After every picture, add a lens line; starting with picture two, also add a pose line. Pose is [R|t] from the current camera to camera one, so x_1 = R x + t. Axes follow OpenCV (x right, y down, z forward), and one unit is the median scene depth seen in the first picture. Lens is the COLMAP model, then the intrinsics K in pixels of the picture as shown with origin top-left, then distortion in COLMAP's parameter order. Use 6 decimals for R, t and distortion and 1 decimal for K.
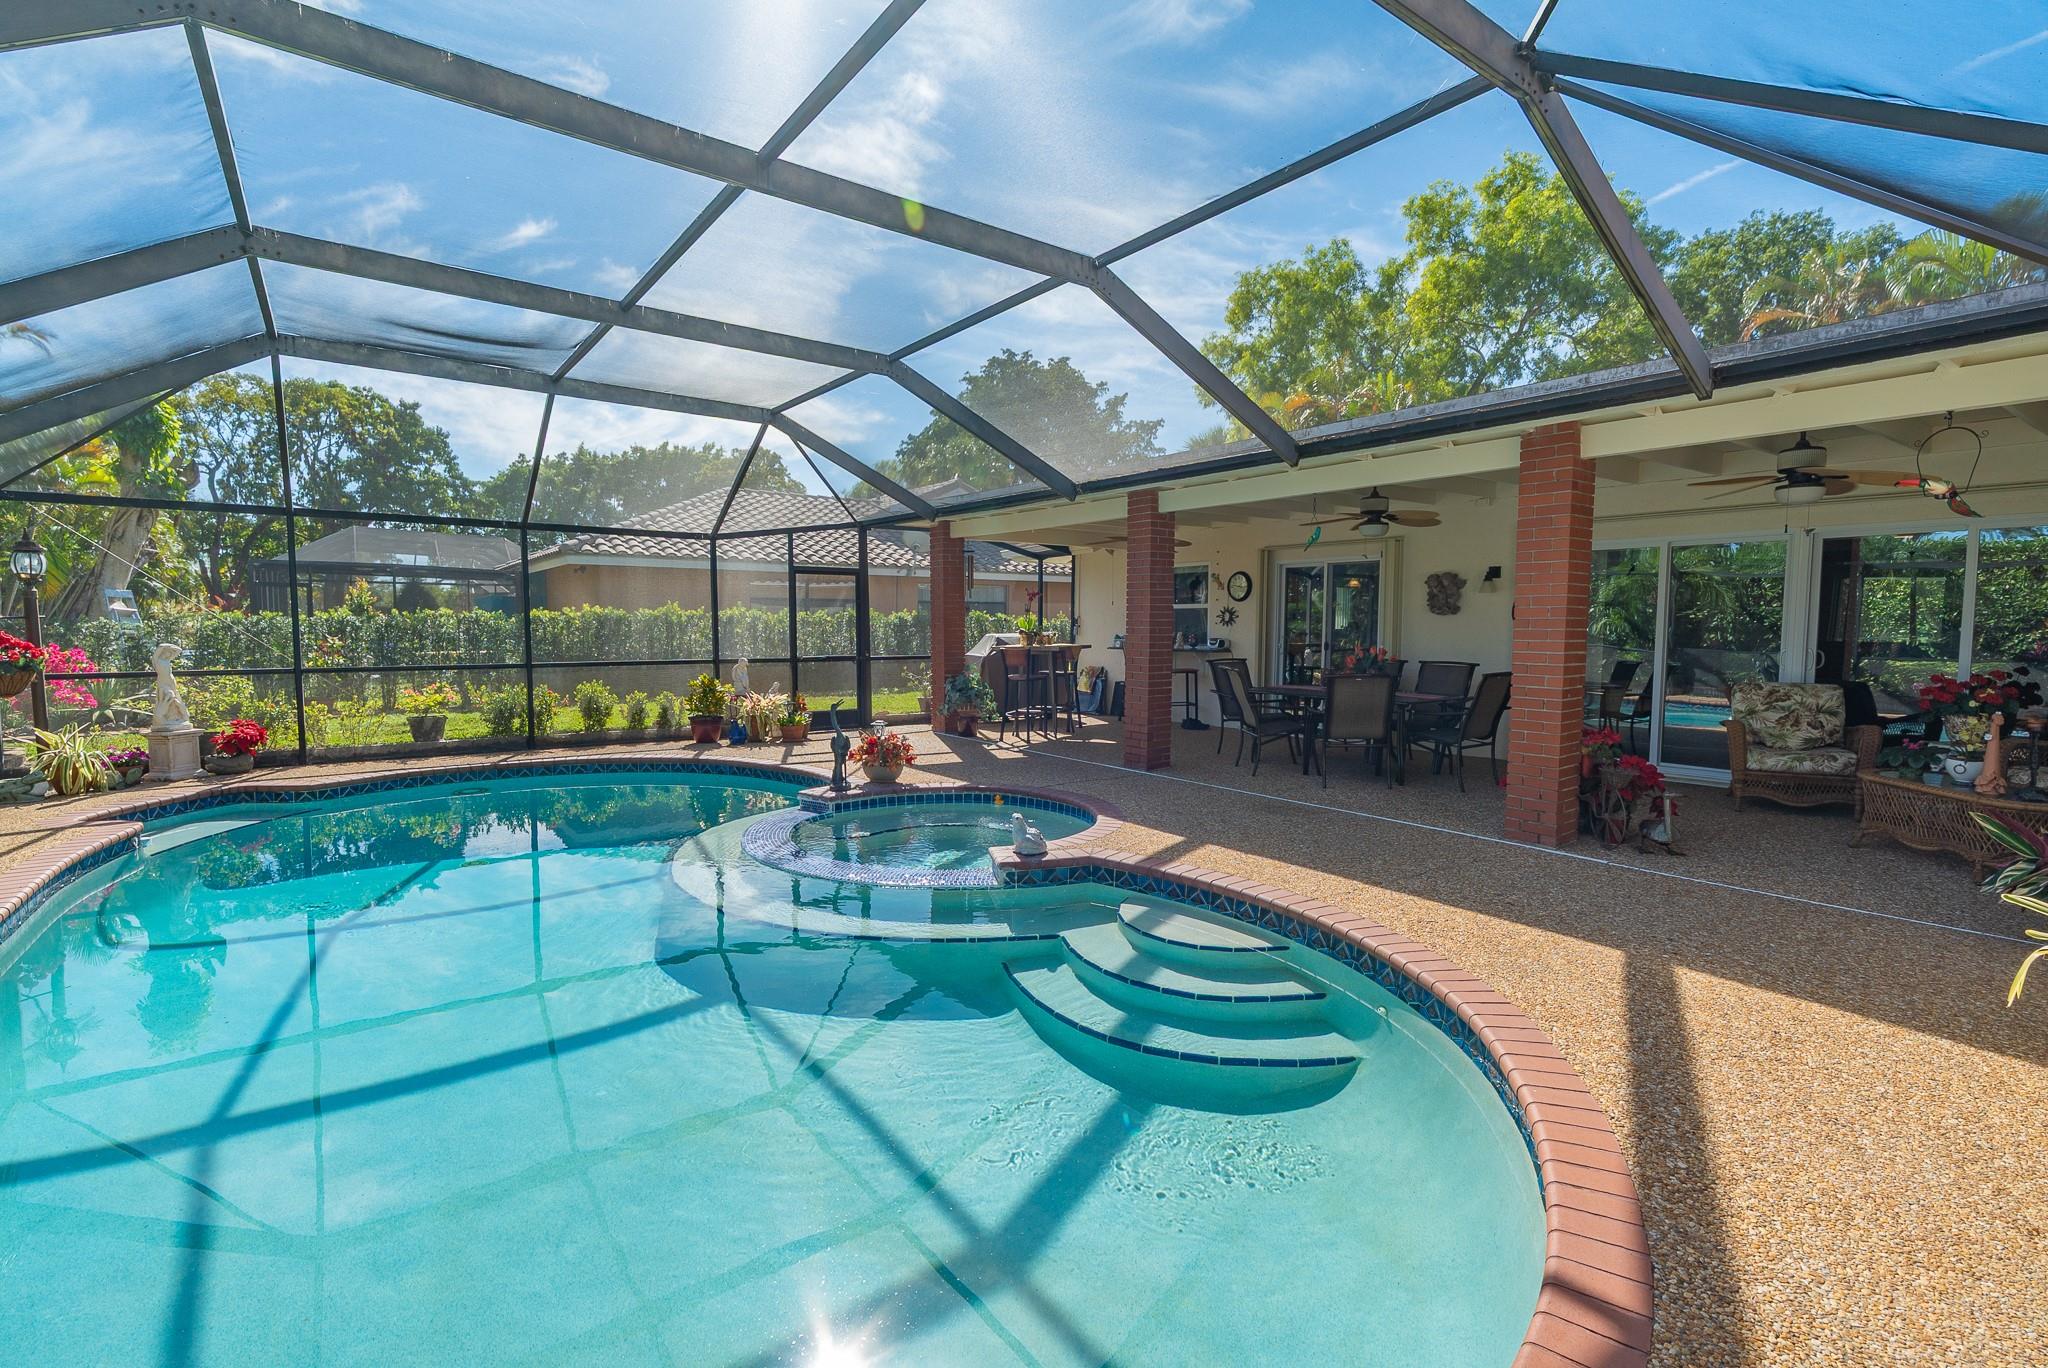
lens RADIAL K [[925.0, 0, 1032.0], [0, 925.0, 680.3], [0, 0, 1]] dist [-0.009101, 0.004590]
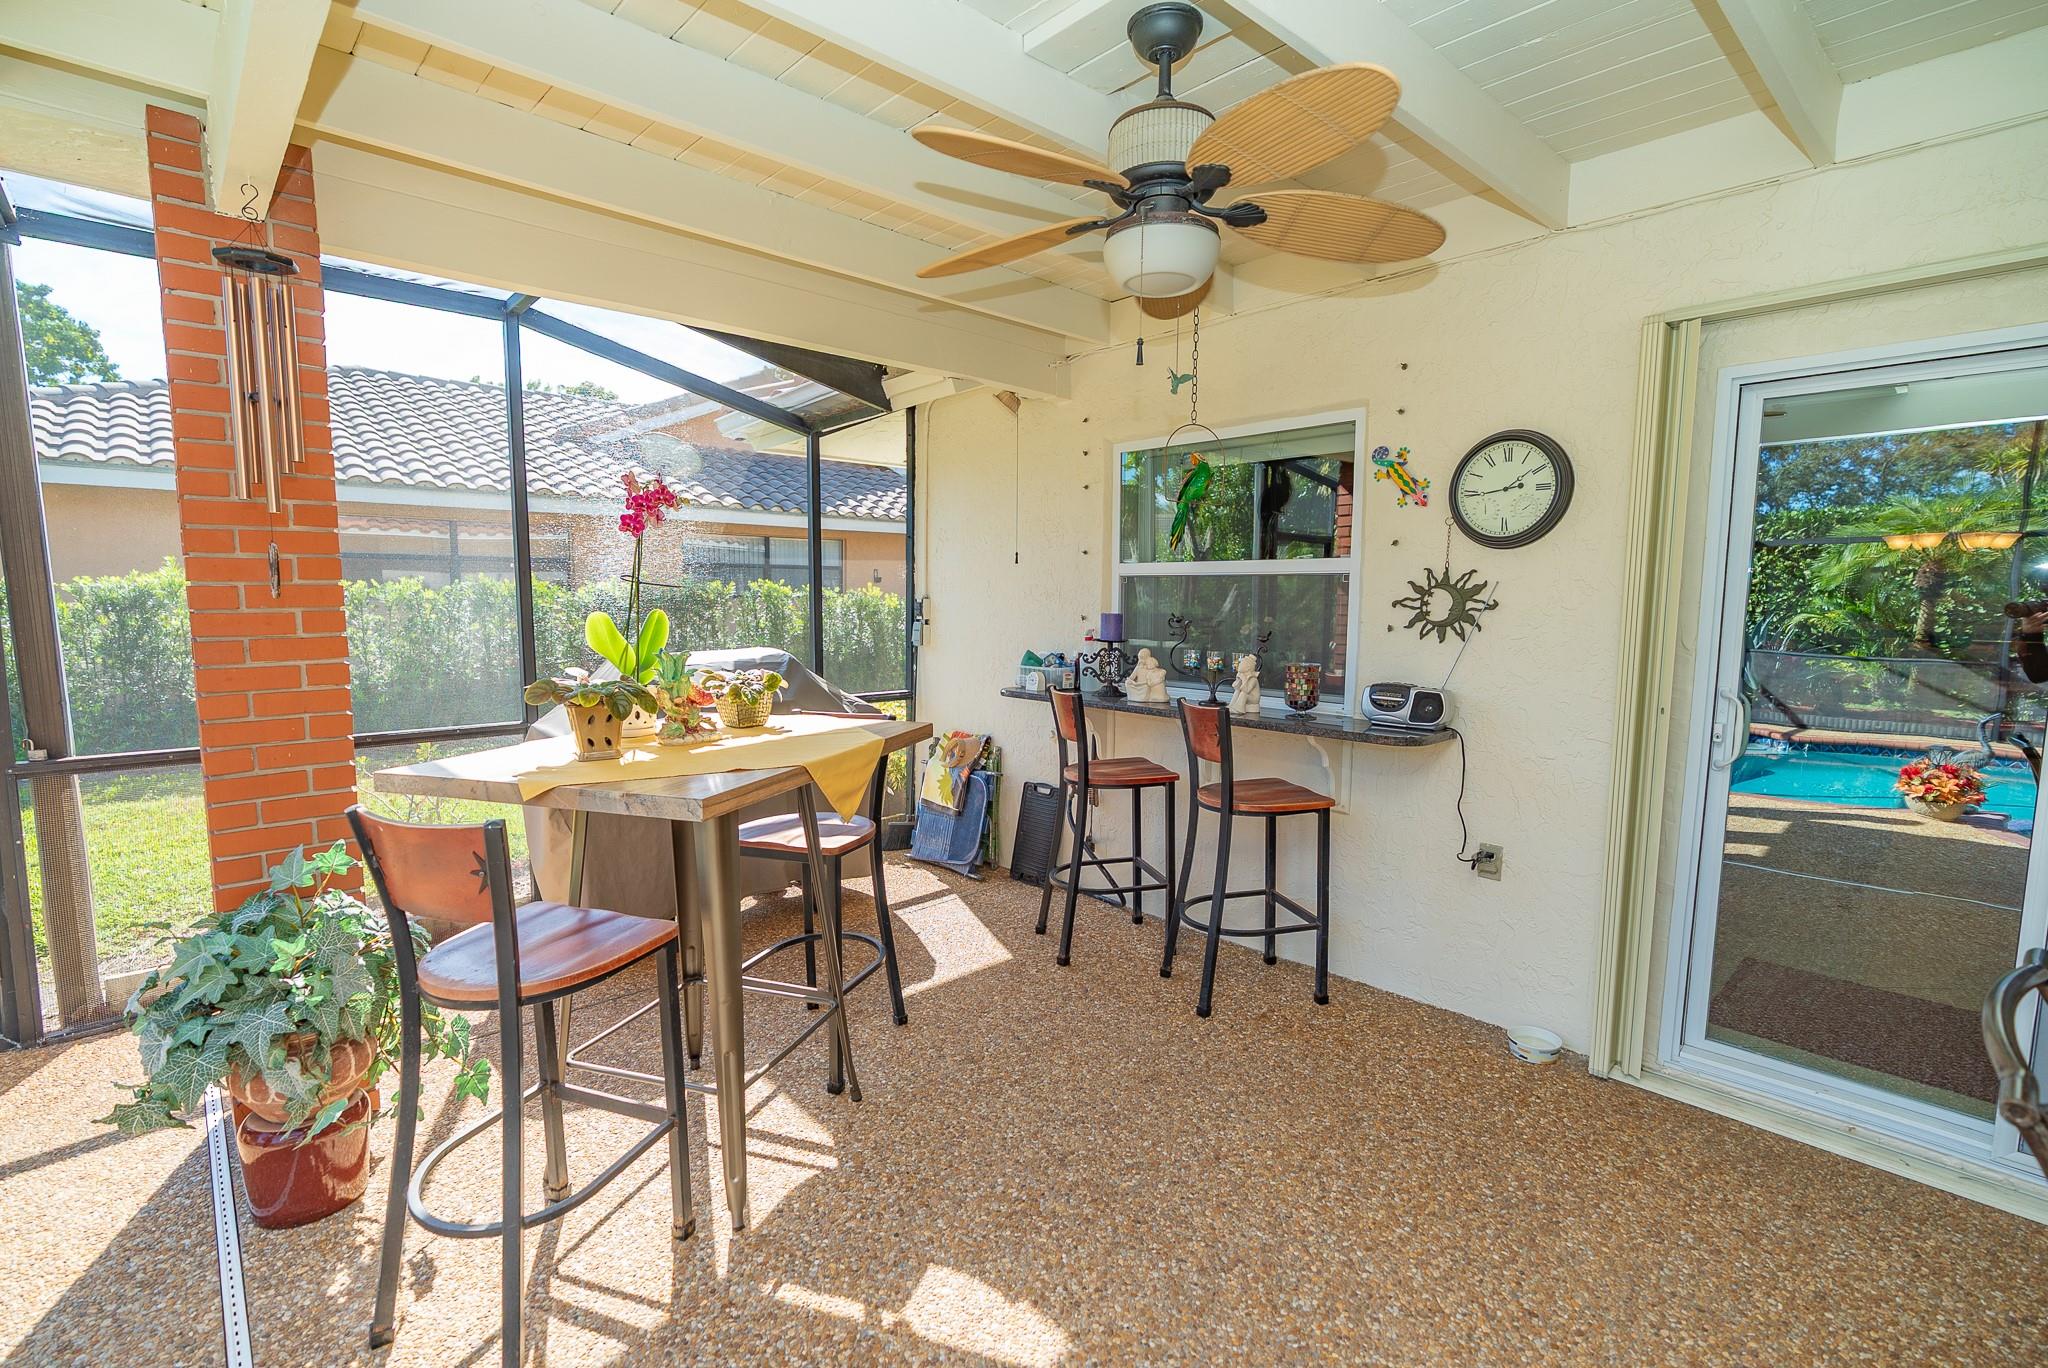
lens RADIAL K [[925.0, 0, 1021.9], [0, 925.0, 684.7], [0, 0, 1]] dist [-0.009101, 0.004590]
pose [[0.994733, -0.005403, 0.102357, 0.054816], [0.001576, 0.999298, 0.037436, -0.050382], [-0.102488, -0.037078, 0.994043, 0.669566]]
